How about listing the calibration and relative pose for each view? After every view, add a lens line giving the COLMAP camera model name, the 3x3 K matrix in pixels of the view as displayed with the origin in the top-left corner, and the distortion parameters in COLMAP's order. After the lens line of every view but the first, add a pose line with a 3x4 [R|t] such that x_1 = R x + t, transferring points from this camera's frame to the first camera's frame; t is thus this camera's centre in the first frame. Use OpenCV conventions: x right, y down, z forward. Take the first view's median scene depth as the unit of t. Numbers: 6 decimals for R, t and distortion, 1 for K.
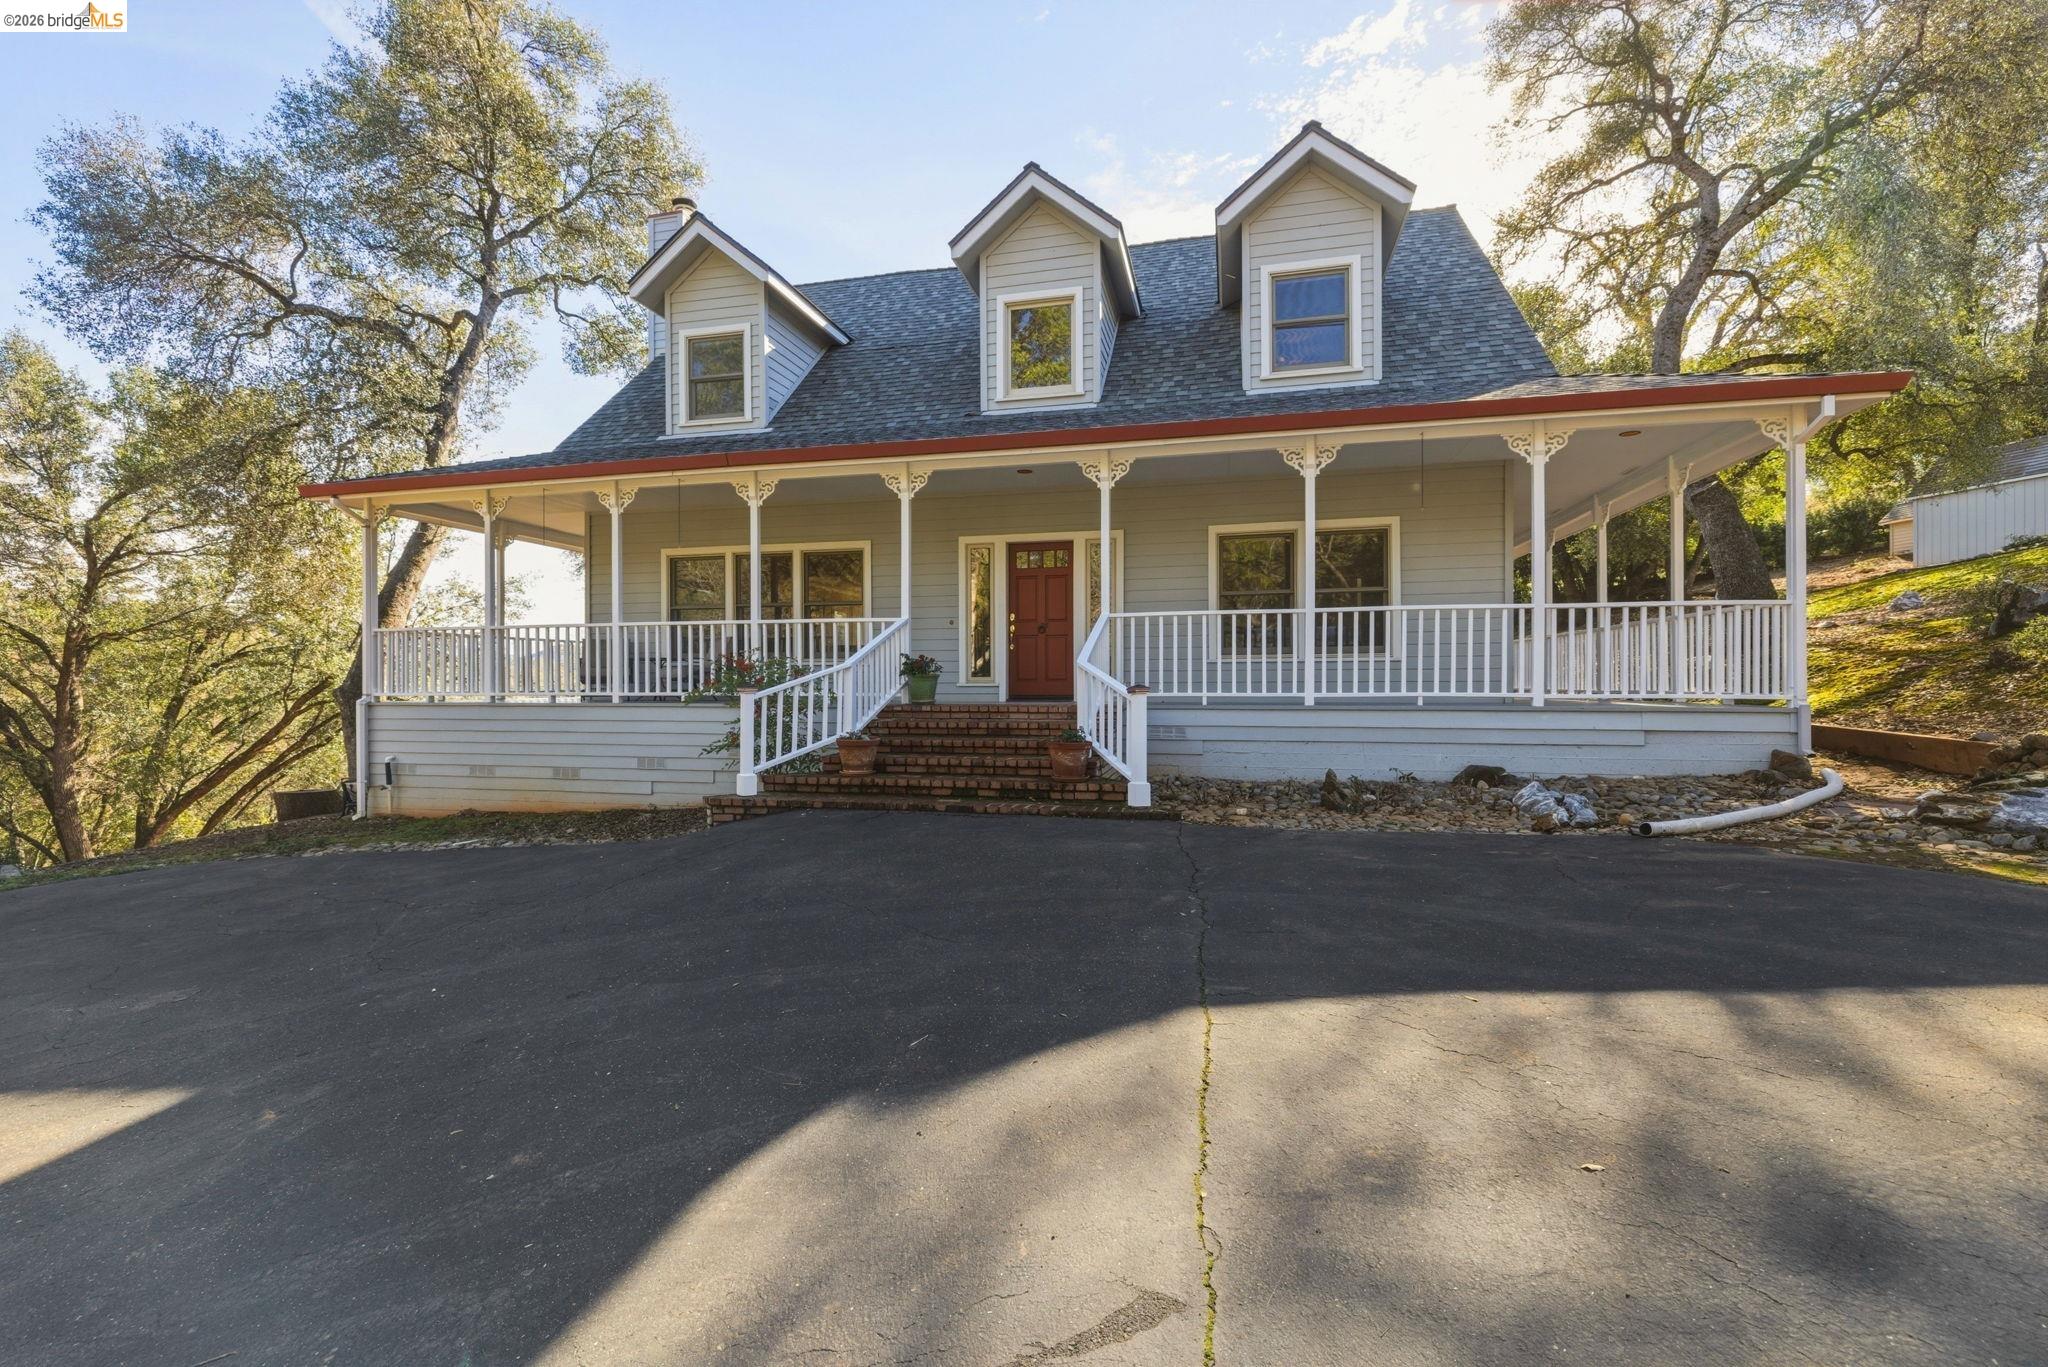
lens RADIAL K [[851.3, 0, 1024.0], [0, 851.3, 679.6], [0, 0, 1]] dist [0.003661, -0.000181]
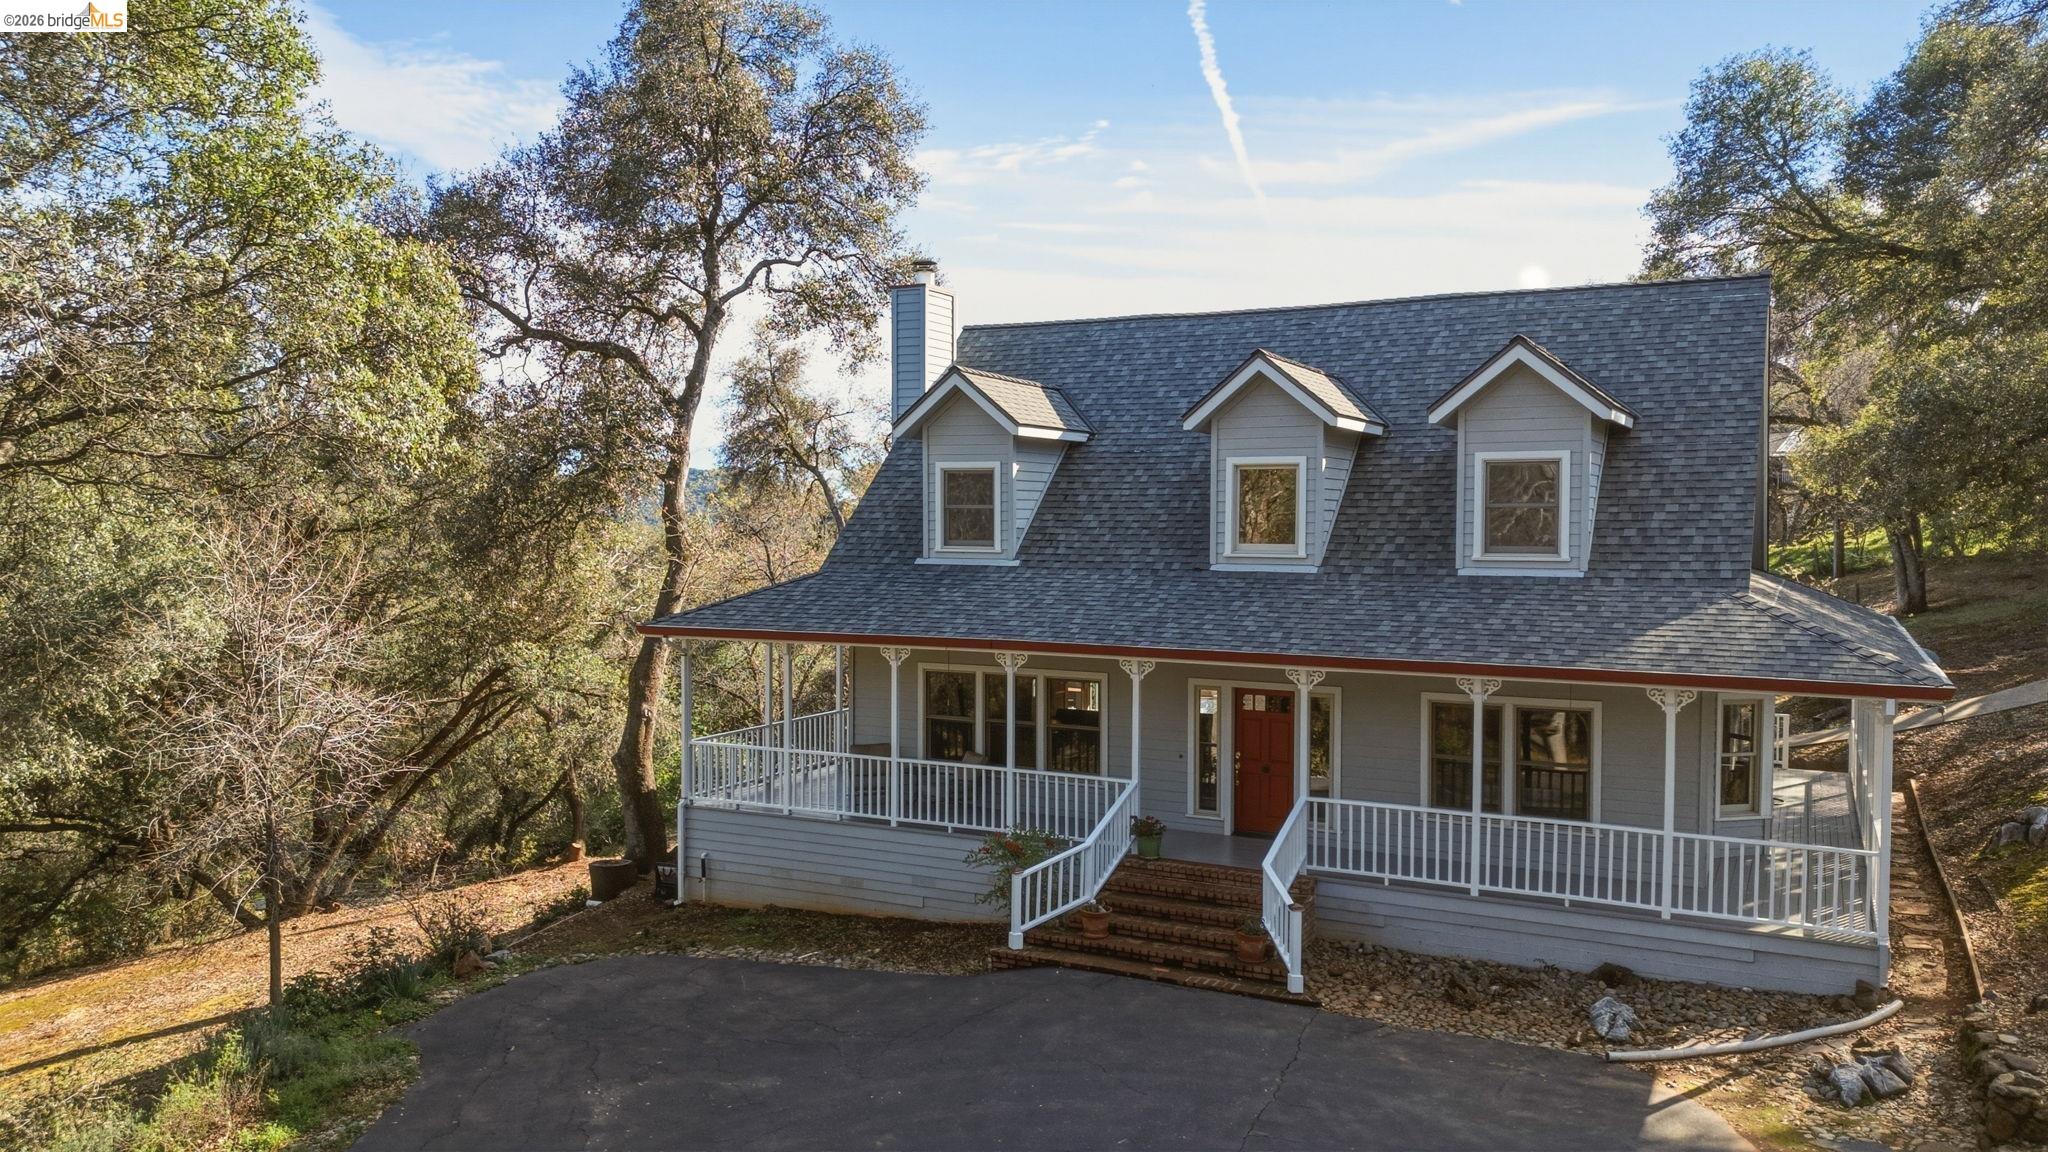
lens RADIAL K [[1491.1, 0, 1020.5], [0, 1491.1, 574.0], [0, 0, 1]] dist [0.060779, -0.050104]
pose [[0.971807, 0.018119, -0.235081, 0.171102], [-0.008286, 0.999051, 0.042751, -0.412119], [0.235633, -0.039598, 0.971035, -0.950879]]
